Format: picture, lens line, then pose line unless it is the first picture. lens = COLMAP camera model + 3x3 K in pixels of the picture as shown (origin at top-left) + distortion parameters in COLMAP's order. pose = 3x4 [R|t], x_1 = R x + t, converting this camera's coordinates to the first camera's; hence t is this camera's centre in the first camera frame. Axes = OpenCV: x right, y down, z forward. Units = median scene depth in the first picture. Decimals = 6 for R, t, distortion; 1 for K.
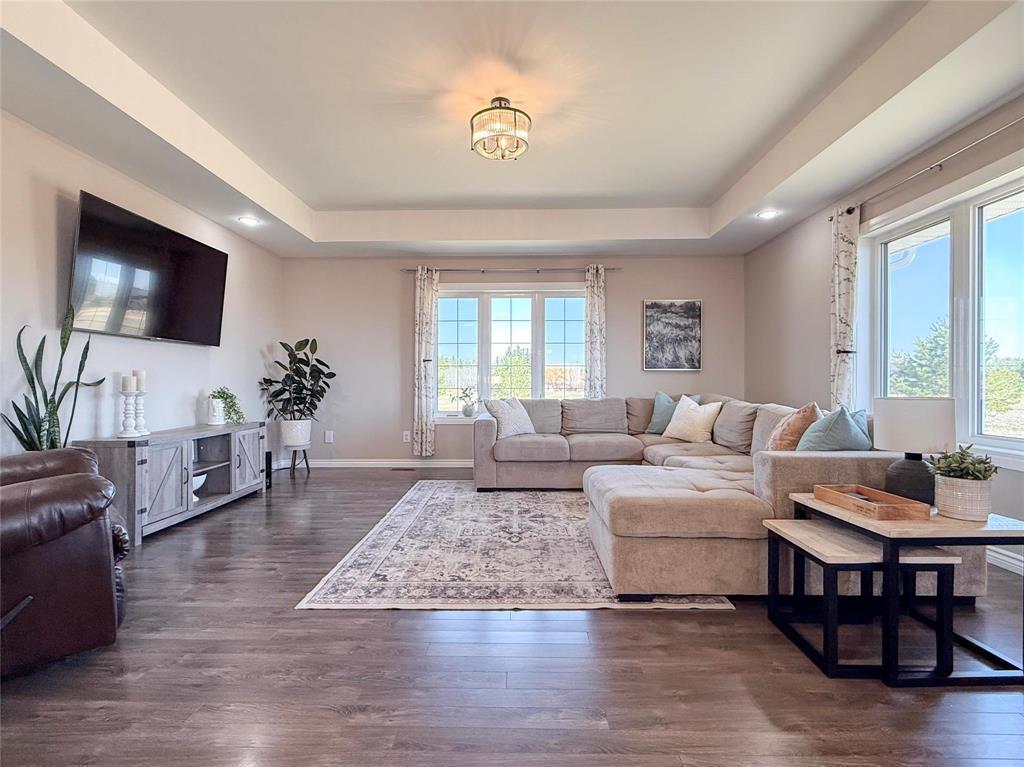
lens RADIAL K [[481.7, 0, 510.6], [0, 481.7, 383.1], [0, 0, 1]] dist [-0.001806, -0.000784]
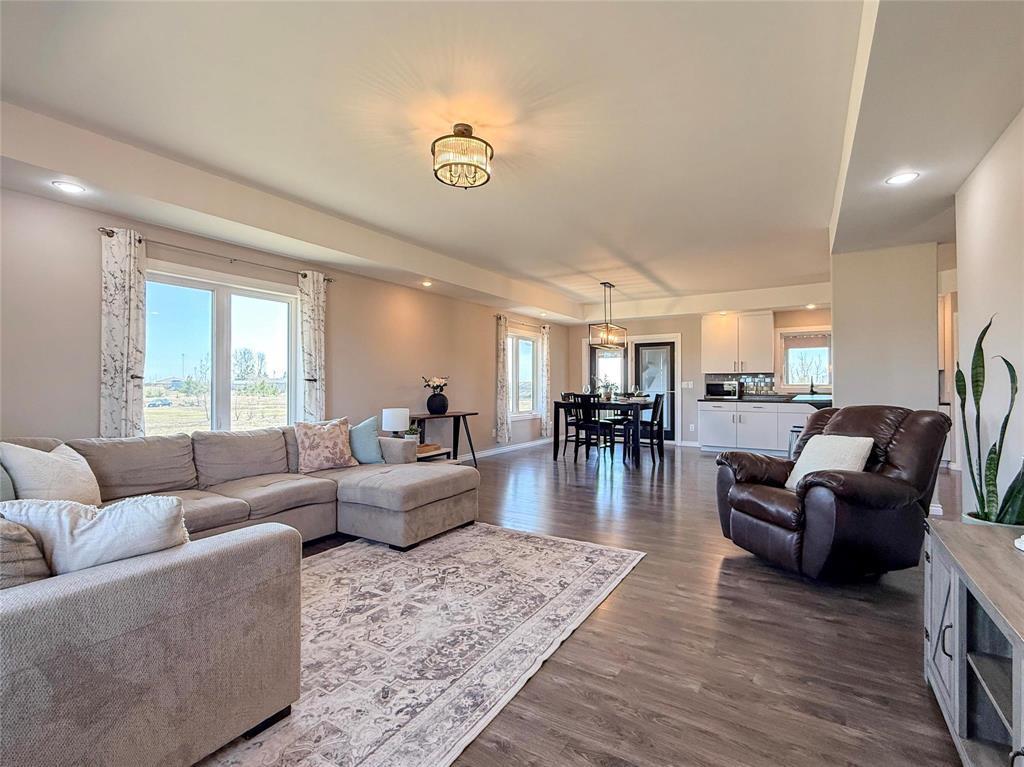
lens RADIAL K [[481.7, 0, 510.2], [0, 481.7, 380.5], [0, 0, 1]] dist [-0.001806, -0.000784]
pose [[-0.854205, 0.003966, 0.519921, -0.524211], [0.000474, 0.999976, -0.006851, -0.053324], [-0.519936, -0.005606, -0.854187, 1.524759]]
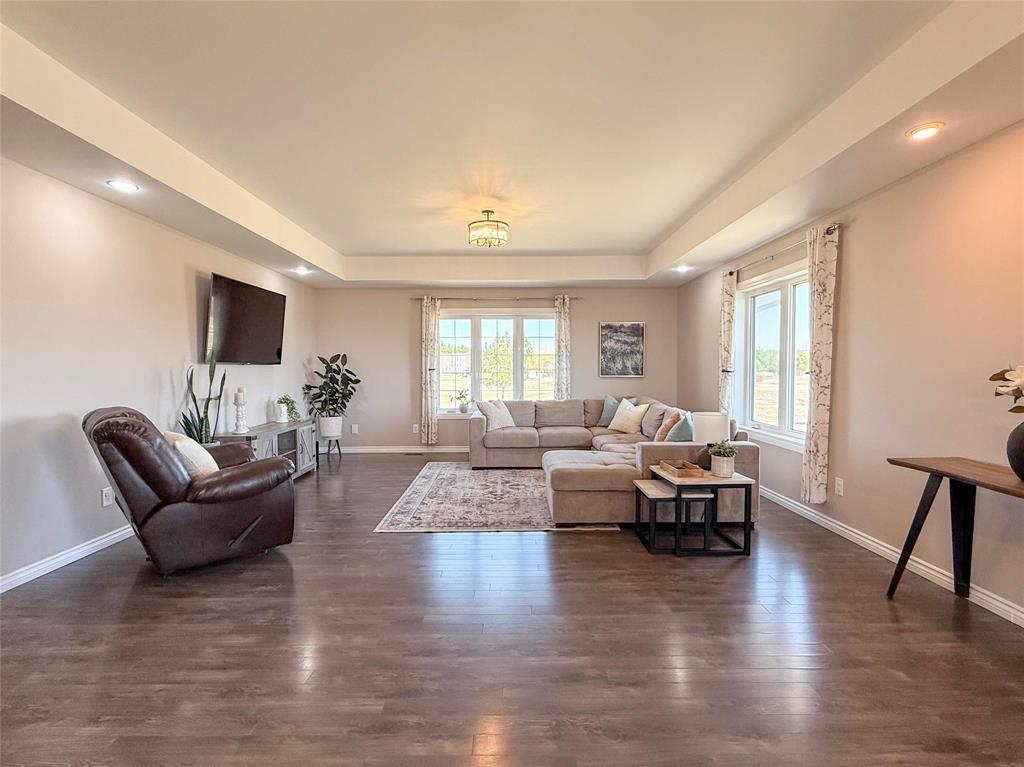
lens RADIAL K [[481.7, 0, 509.9], [0, 481.7, 386.0], [0, 0, 1]] dist [-0.001806, -0.000784]
pose [[0.999763, -0.003008, 0.021566, 0.011478], [0.002196, 0.999291, 0.037596, -0.079321], [-0.021663, -0.037540, 0.999060, -0.447684]]
